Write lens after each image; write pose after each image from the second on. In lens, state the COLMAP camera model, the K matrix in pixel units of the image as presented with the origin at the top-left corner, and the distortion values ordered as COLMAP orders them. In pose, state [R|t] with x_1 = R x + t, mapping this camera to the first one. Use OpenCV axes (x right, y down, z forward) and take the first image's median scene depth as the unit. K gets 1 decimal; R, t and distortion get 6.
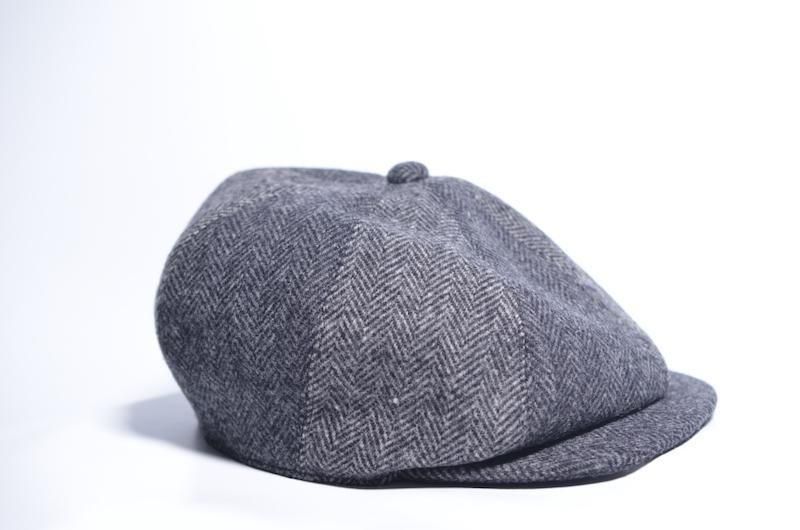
lens RADIAL K [[1330.4, 0, 400.0], [0, 1330.4, 265.0], [0, 0, 1]] dist [0.228198, -0.039440]
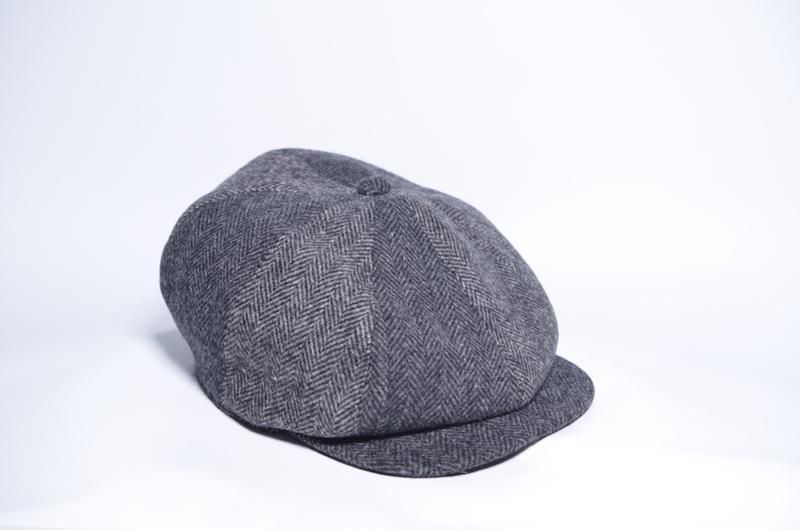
lens RADIAL K [[1330.4, 0, 400.0], [0, 1330.4, 265.0], [0, 0, 1]] dist [0.228198, -0.039440]
pose [[0.921560, 0.199434, -0.333098, 0.531000], [-0.131322, 0.967530, 0.215965, -0.310166], [0.365353, -0.155282, 0.917826, -0.150896]]
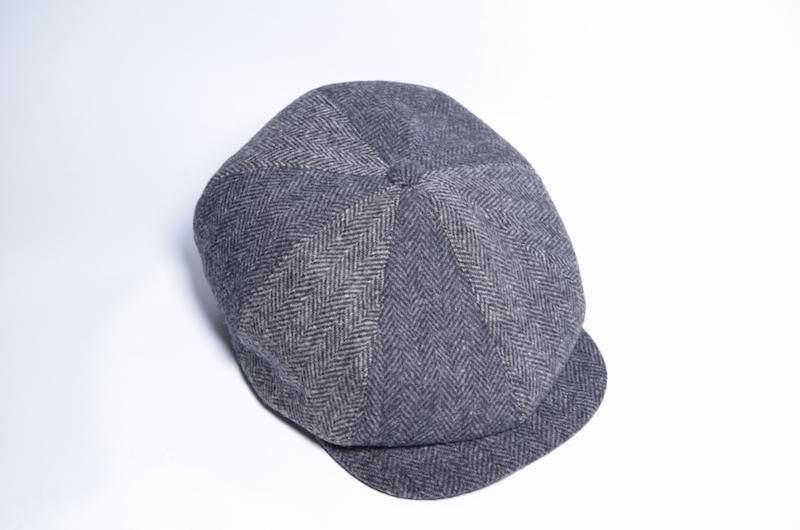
lens RADIAL K [[1330.4, 0, 400.0], [0, 1330.4, 265.0], [0, 0, 1]] dist [0.228198, -0.039440]
pose [[0.839443, 0.417658, -0.347704, 0.531588], [-0.159472, 0.800956, 0.577095, -0.809654], [0.519524, -0.428989, 0.738961, 0.096717]]
